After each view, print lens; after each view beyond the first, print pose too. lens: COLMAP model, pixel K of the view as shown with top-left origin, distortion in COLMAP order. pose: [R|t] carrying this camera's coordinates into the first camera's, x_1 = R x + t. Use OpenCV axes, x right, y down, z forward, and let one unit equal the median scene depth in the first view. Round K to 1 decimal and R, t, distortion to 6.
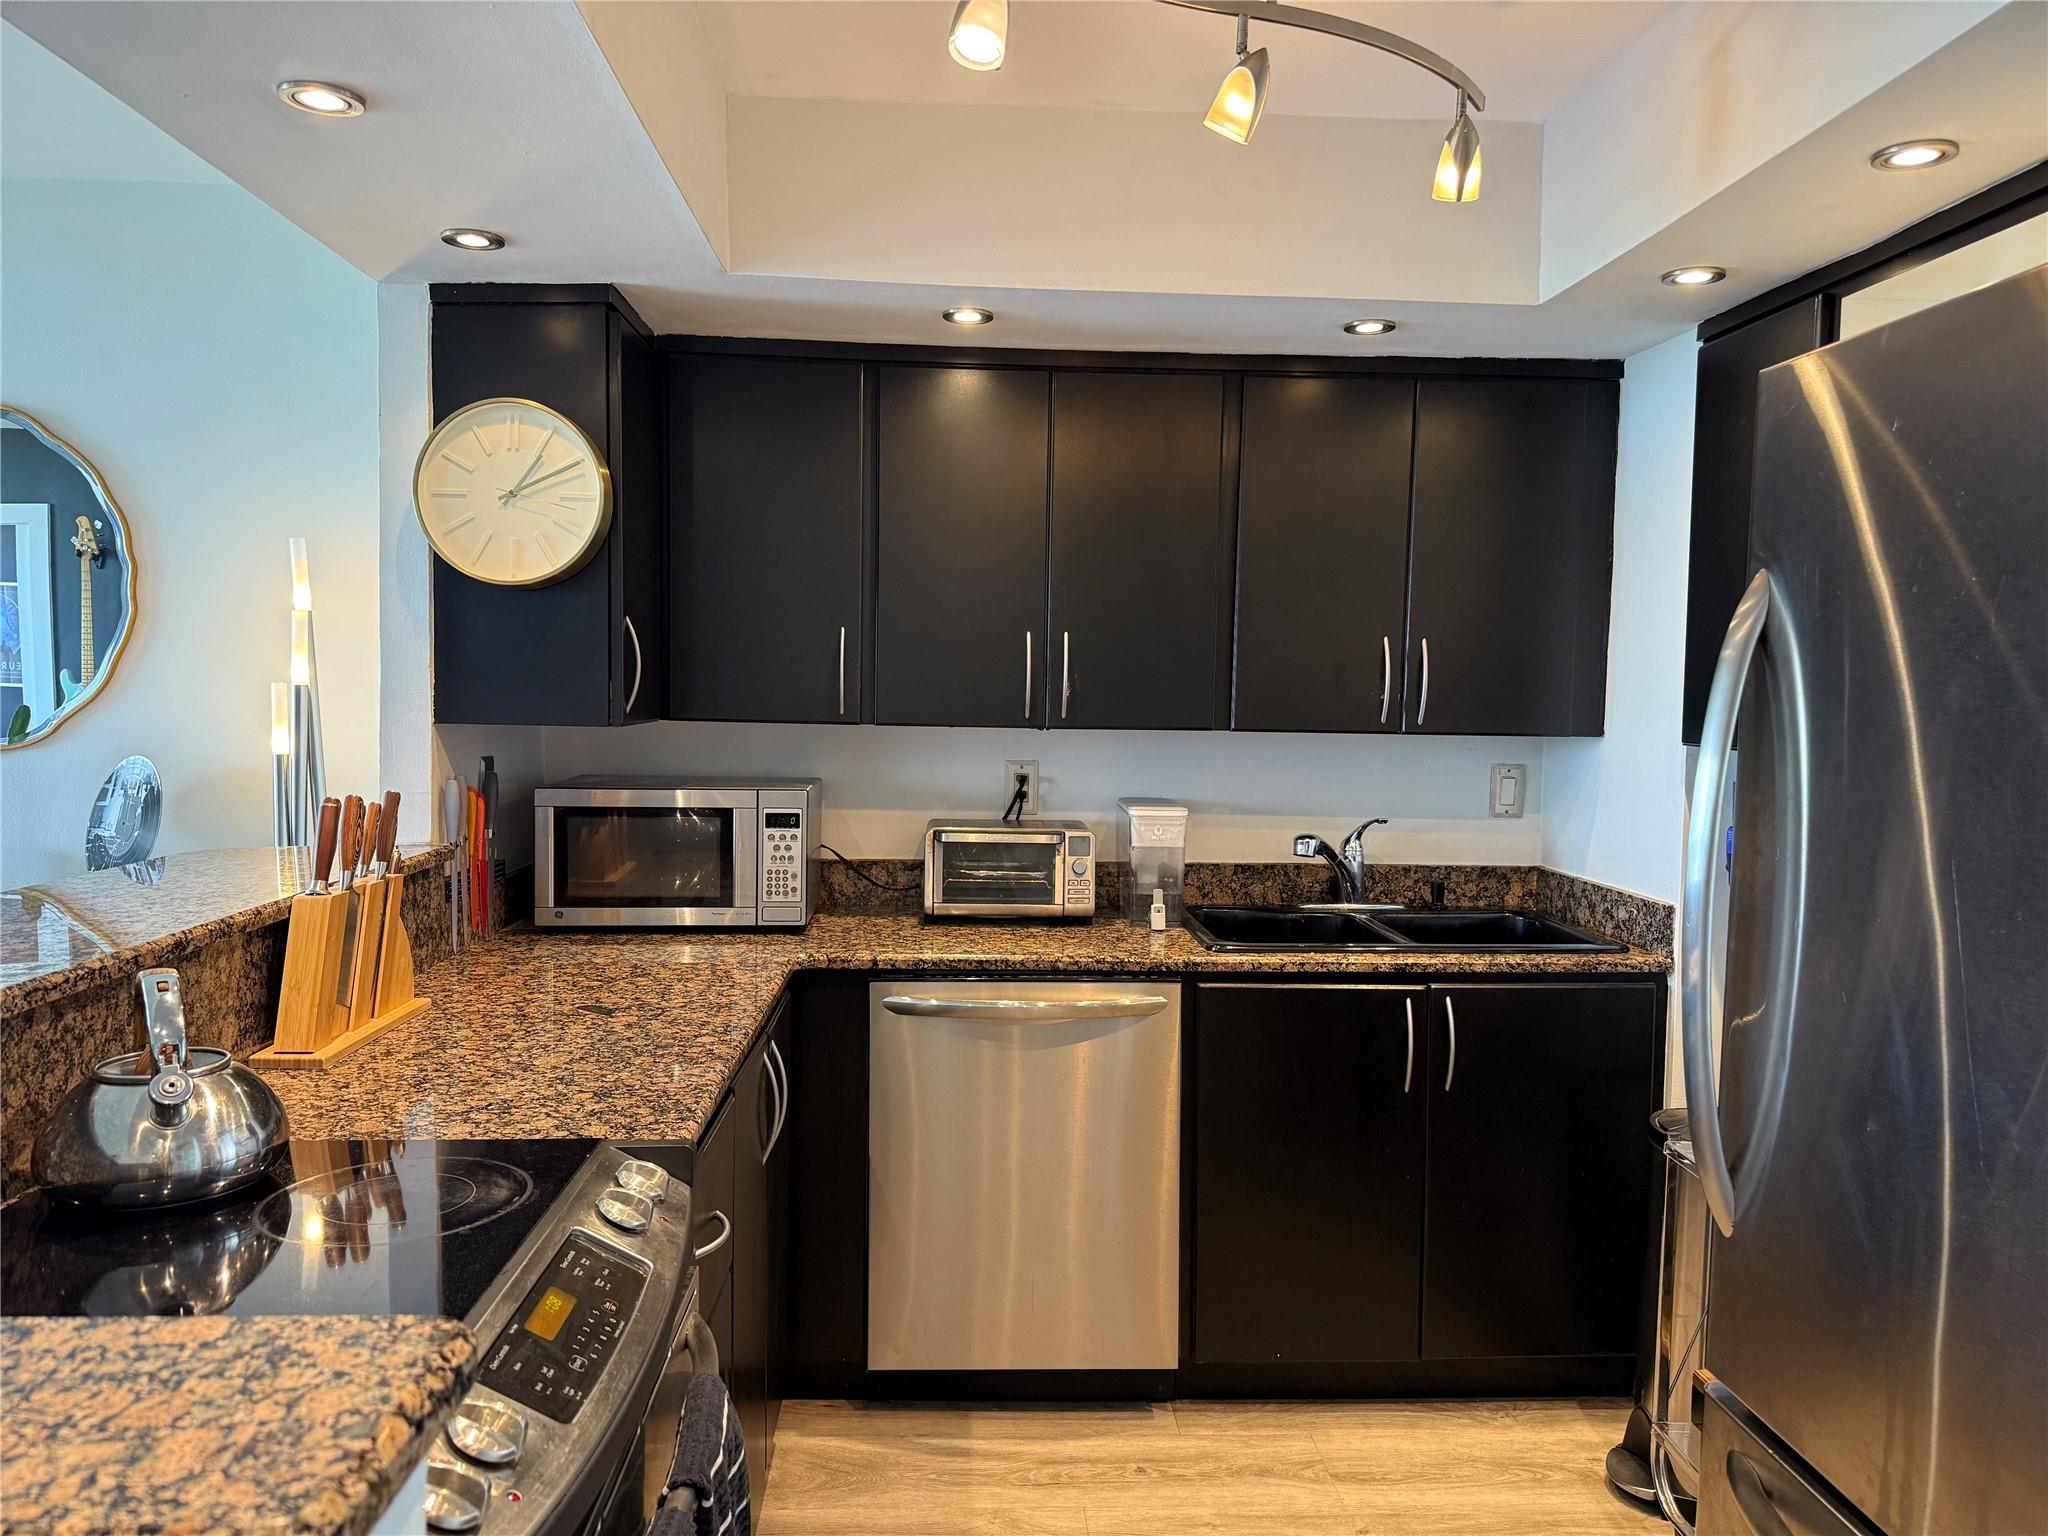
lens RADIAL K [[1440.2, 0, 1013.8], [0, 1440.2, 765.9], [0, 0, 1]] dist [0.052352, -0.051681]
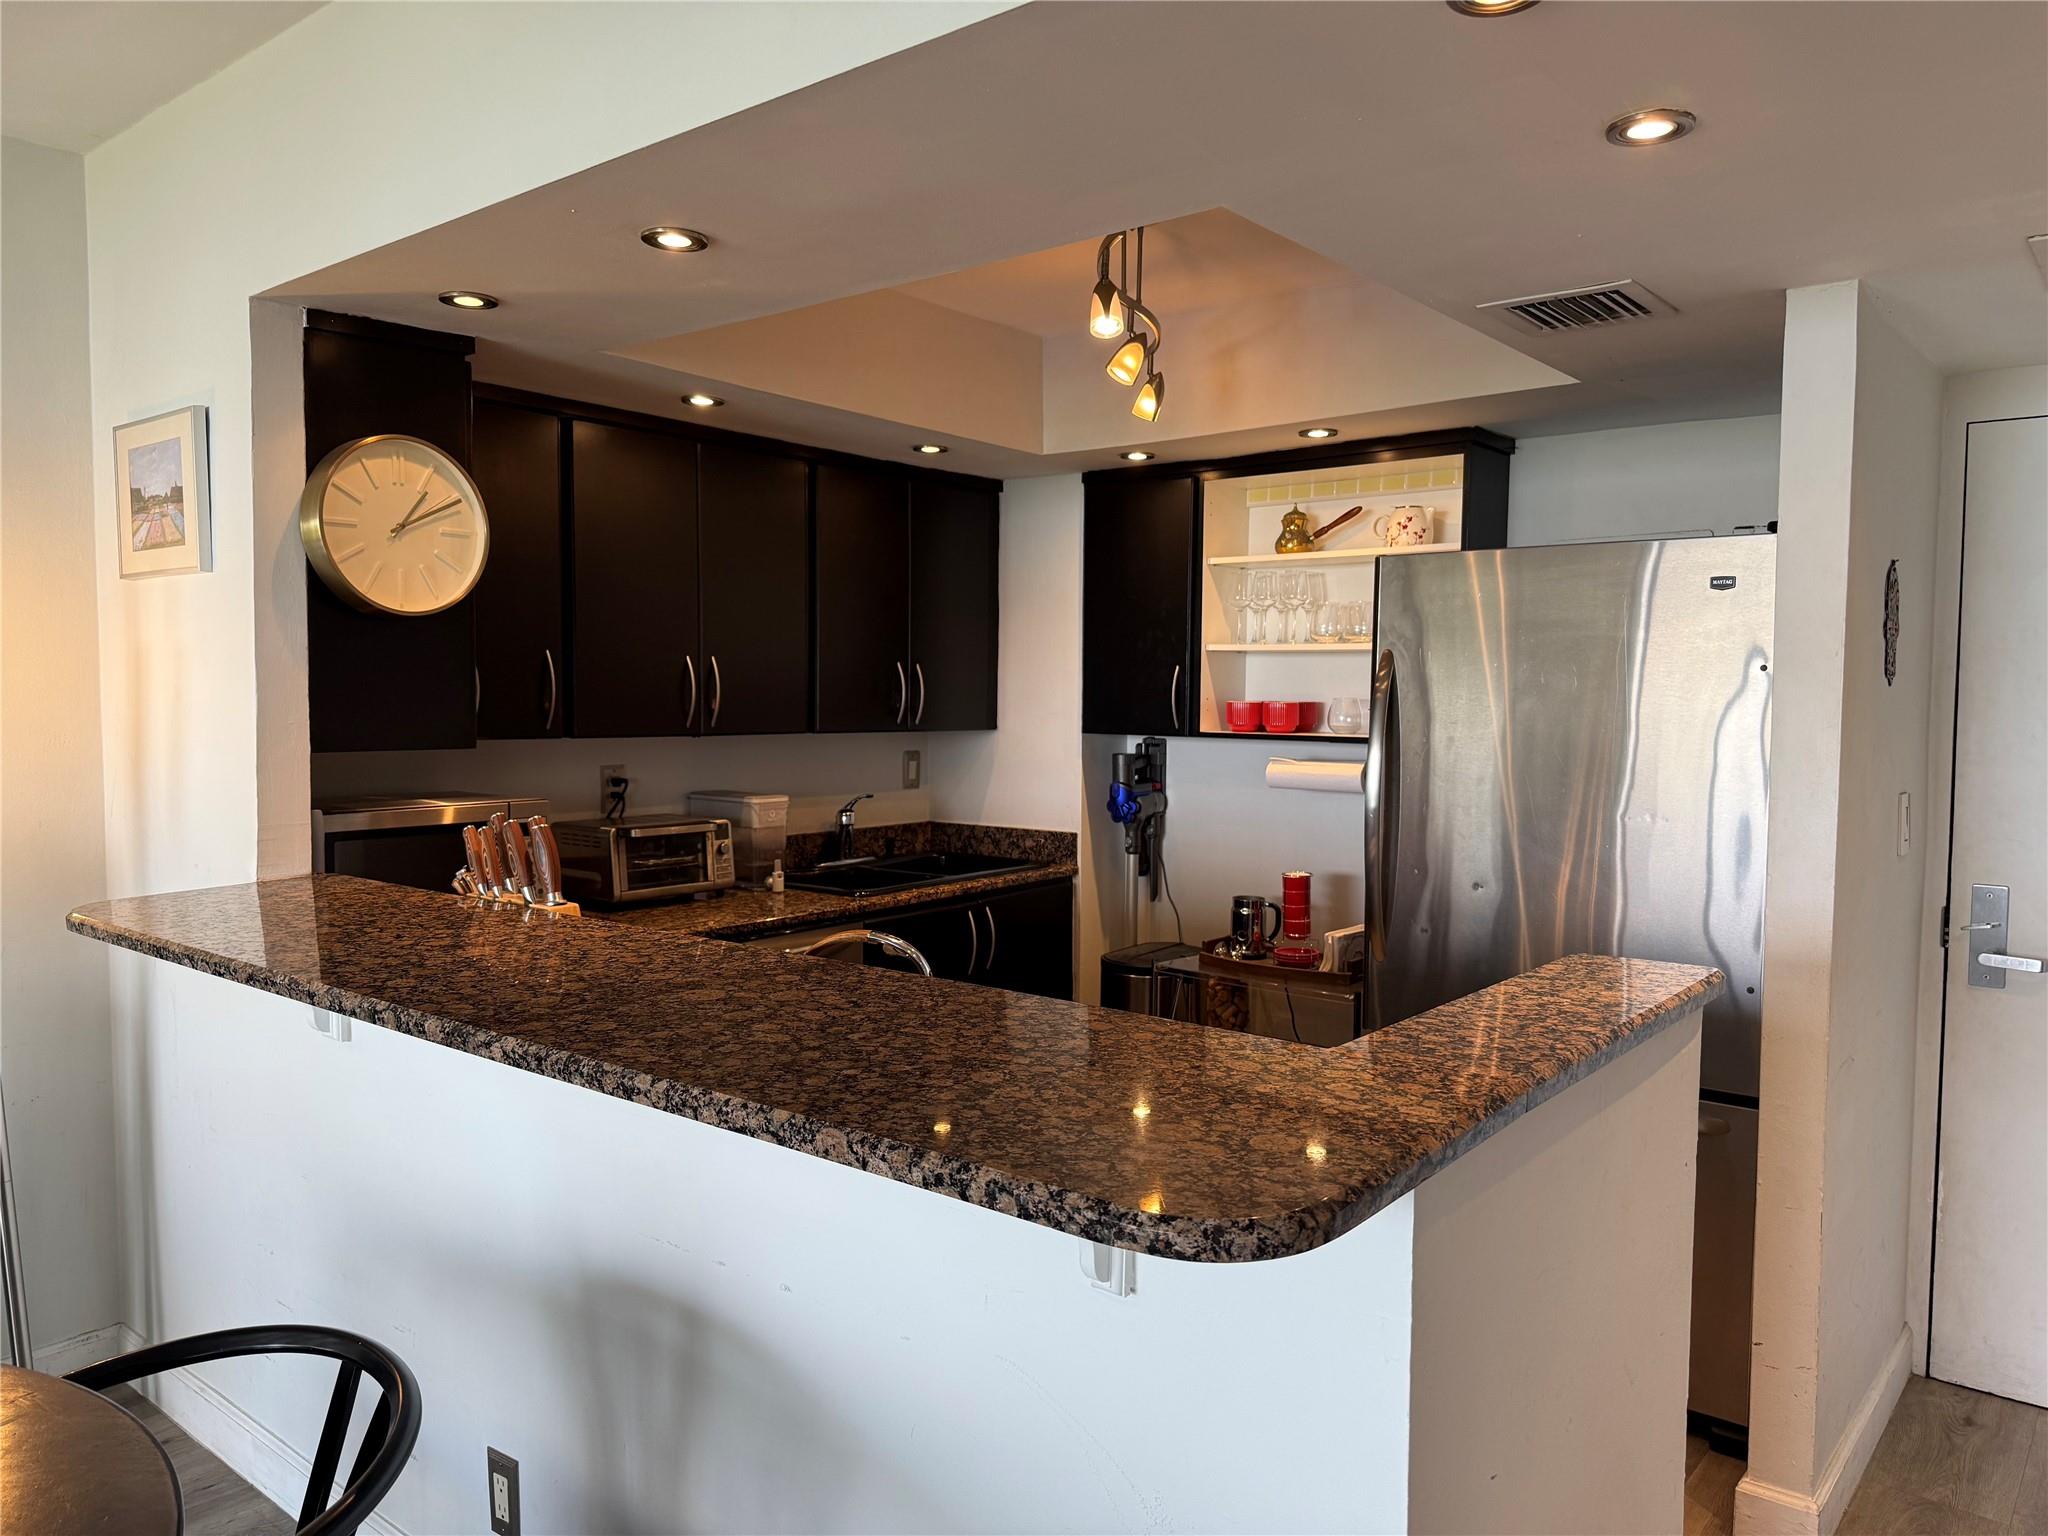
lens RADIAL K [[1440.2, 0, 1023.8], [0, 1440.2, 767.5], [0, 0, 1]] dist [0.052352, -0.051681]
pose [[0.659108, -0.053152, 0.750167, -0.707523], [0.050991, 0.998362, 0.025936, -0.017785], [-0.750317, 0.021157, 0.660739, -0.008511]]
